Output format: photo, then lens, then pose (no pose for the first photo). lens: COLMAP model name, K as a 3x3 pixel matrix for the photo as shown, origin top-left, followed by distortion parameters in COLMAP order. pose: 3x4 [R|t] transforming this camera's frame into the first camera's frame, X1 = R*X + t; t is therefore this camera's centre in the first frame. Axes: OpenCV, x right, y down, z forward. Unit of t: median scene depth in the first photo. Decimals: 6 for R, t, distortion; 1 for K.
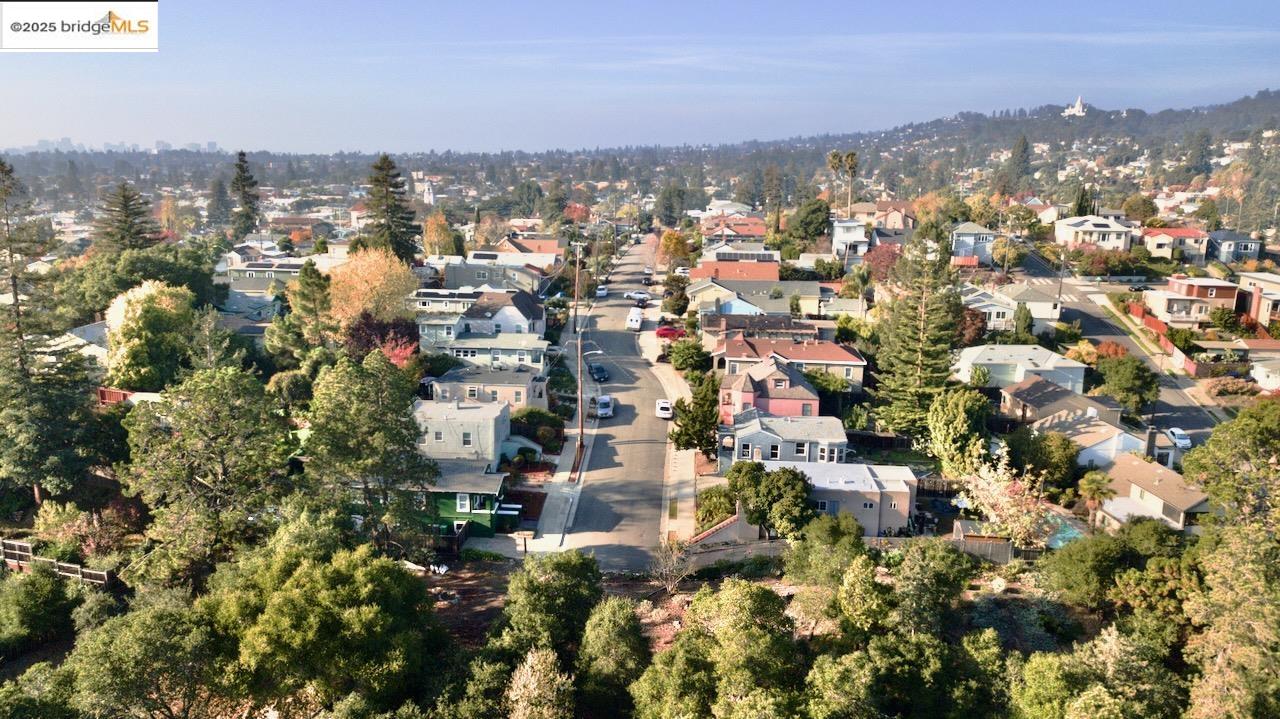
lens RADIAL K [[955.2, 0, 636.5], [0, 955.2, 338.8], [0, 0, 1]] dist [0.033457, -0.000268]
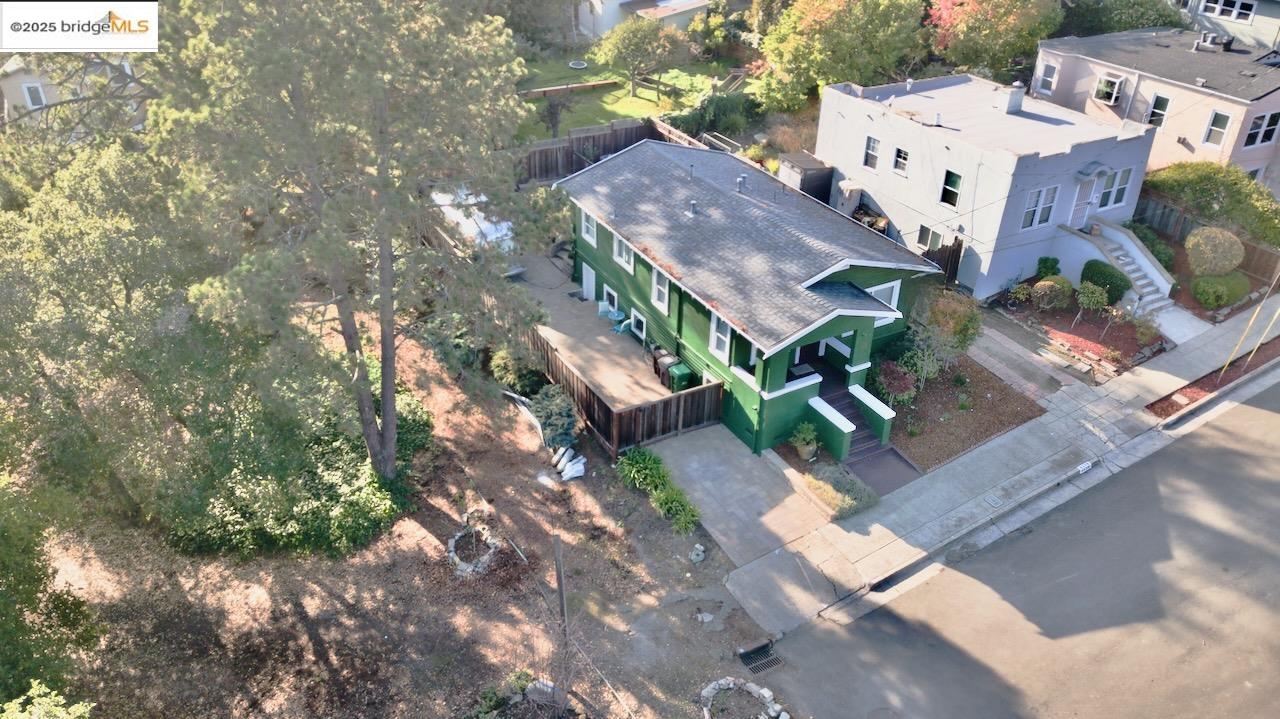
lens RADIAL K [[972.2, 0, 617.3], [0, 972.2, 362.4], [0, 0, 1]] dist [0.000215, -0.042448]
pose [[0.539662, 0.432826, -0.722099, 0.059586], [-0.162196, 0.895105, 0.415308, 0.025825], [0.826110, -0.107004, 0.553257, 0.626365]]
